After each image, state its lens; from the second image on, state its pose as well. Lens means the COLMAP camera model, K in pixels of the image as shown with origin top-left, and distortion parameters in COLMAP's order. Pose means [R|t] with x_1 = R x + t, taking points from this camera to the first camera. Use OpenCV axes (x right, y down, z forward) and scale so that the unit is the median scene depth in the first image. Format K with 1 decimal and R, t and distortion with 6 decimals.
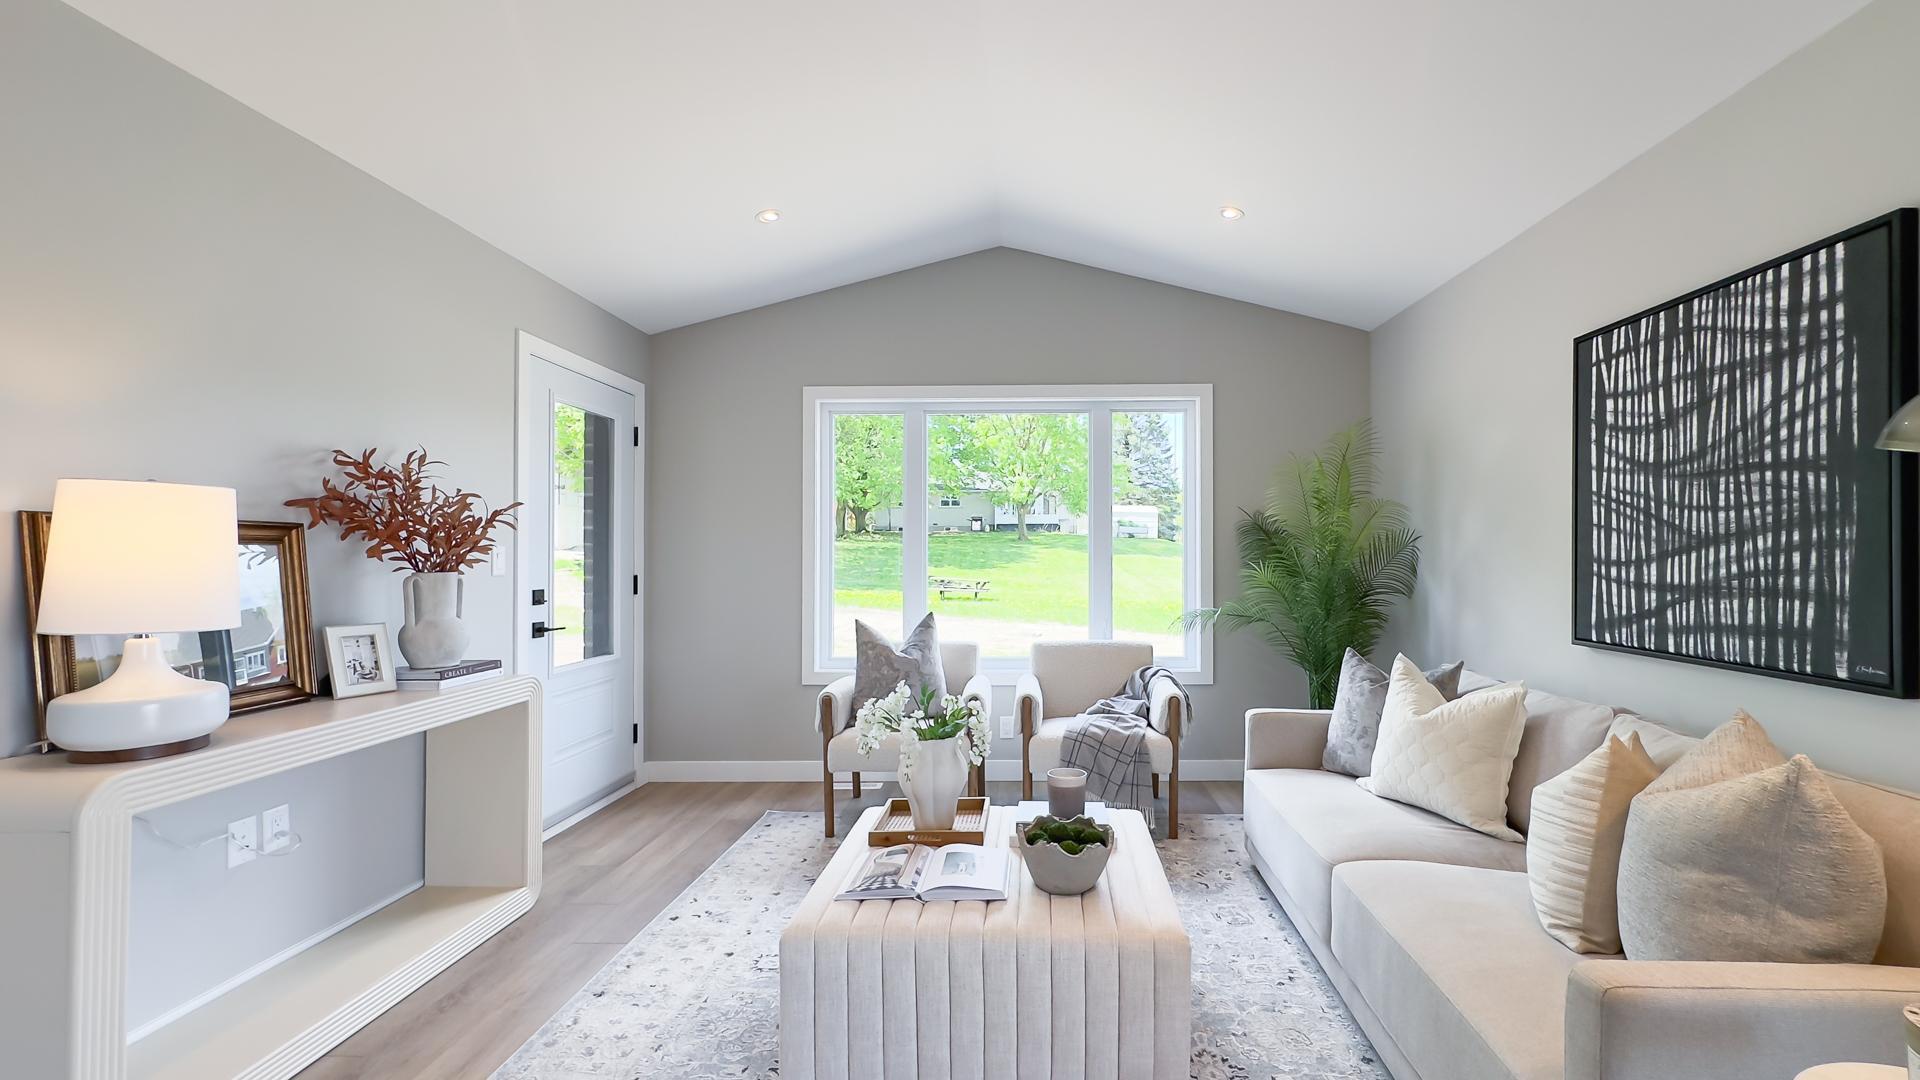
lens RADIAL K [[804.7, 0, 1025.0], [0, 804.7, 545.1], [0, 0, 1]] dist [-0.007375, -0.000114]
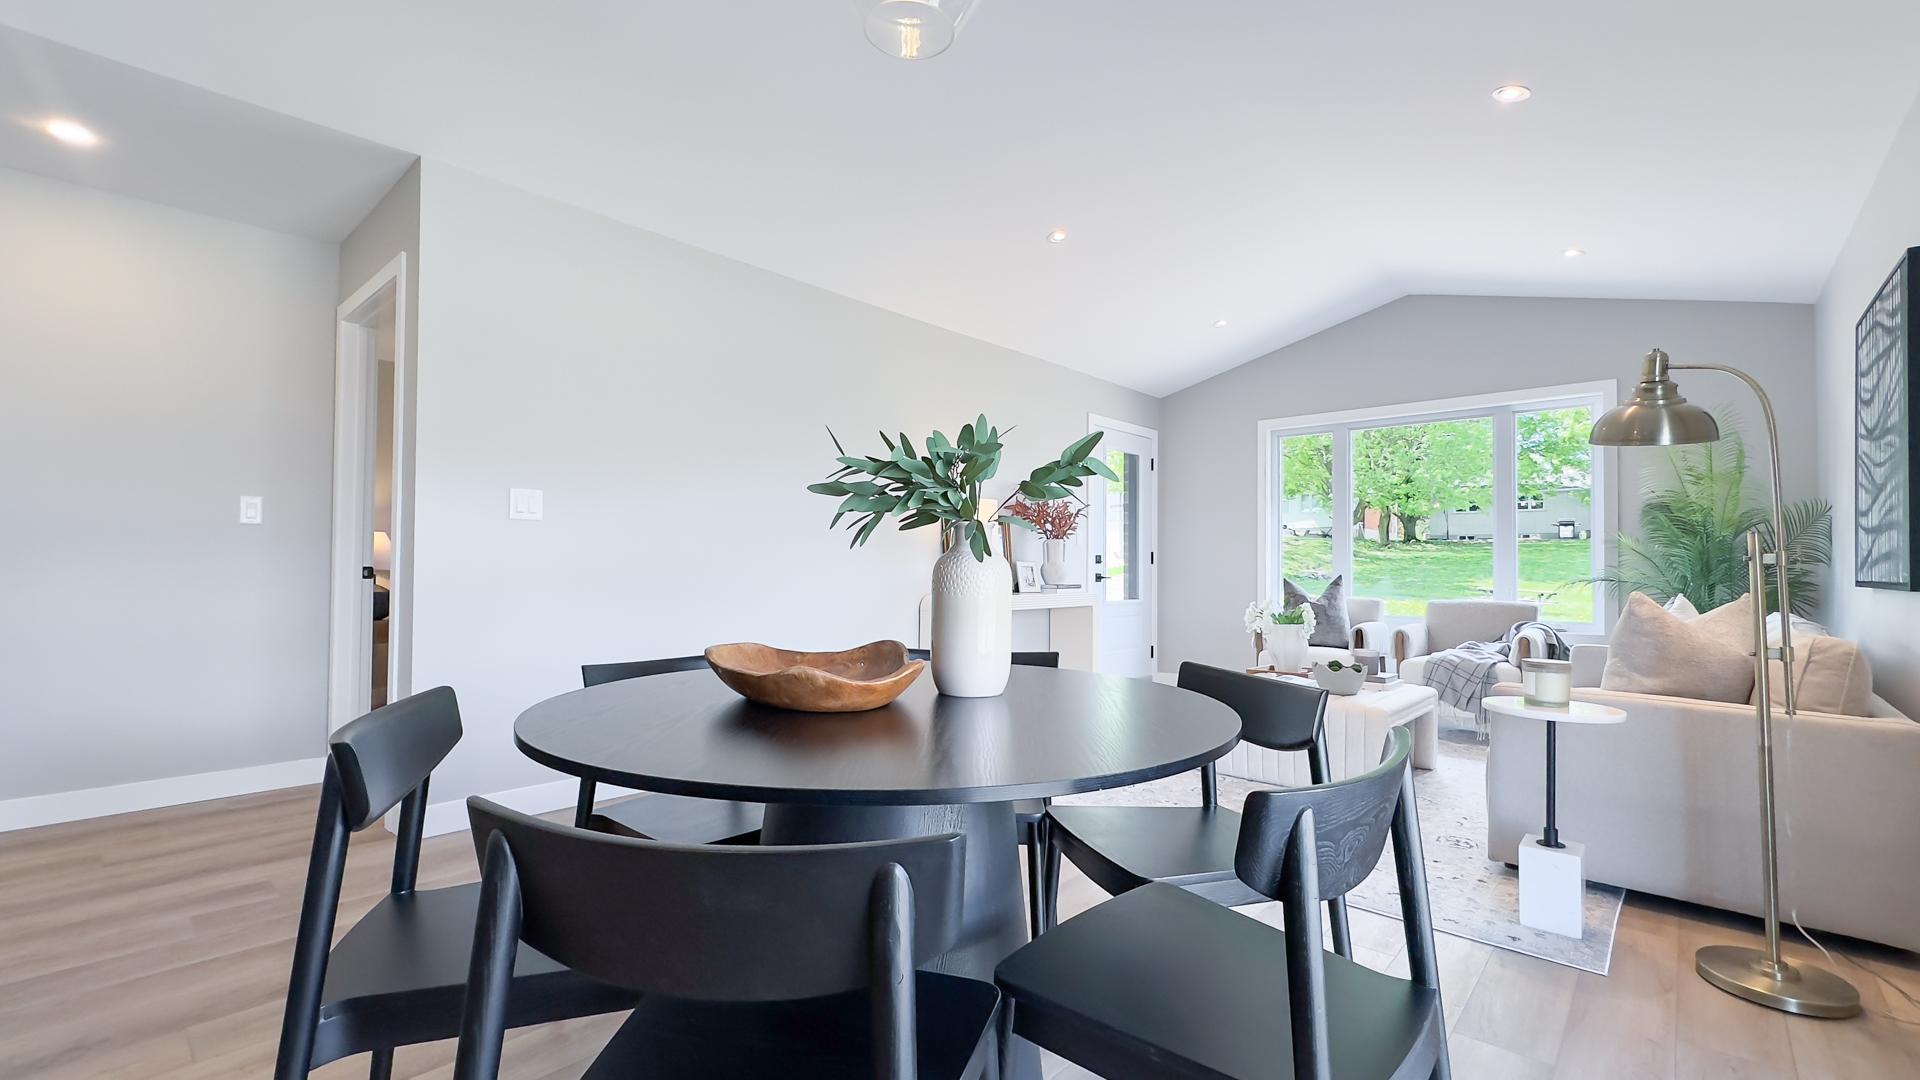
lens RADIAL K [[811.6, 0, 977.7], [0, 811.6, 555.6], [0, 0, 1]] dist [-0.008704, -0.000135]
pose [[0.764257, -0.002685, -0.644907, 0.520975], [0.000791, 0.999994, -0.003226, 0.089973], [0.644912, 0.001955, 0.764255, -0.817056]]
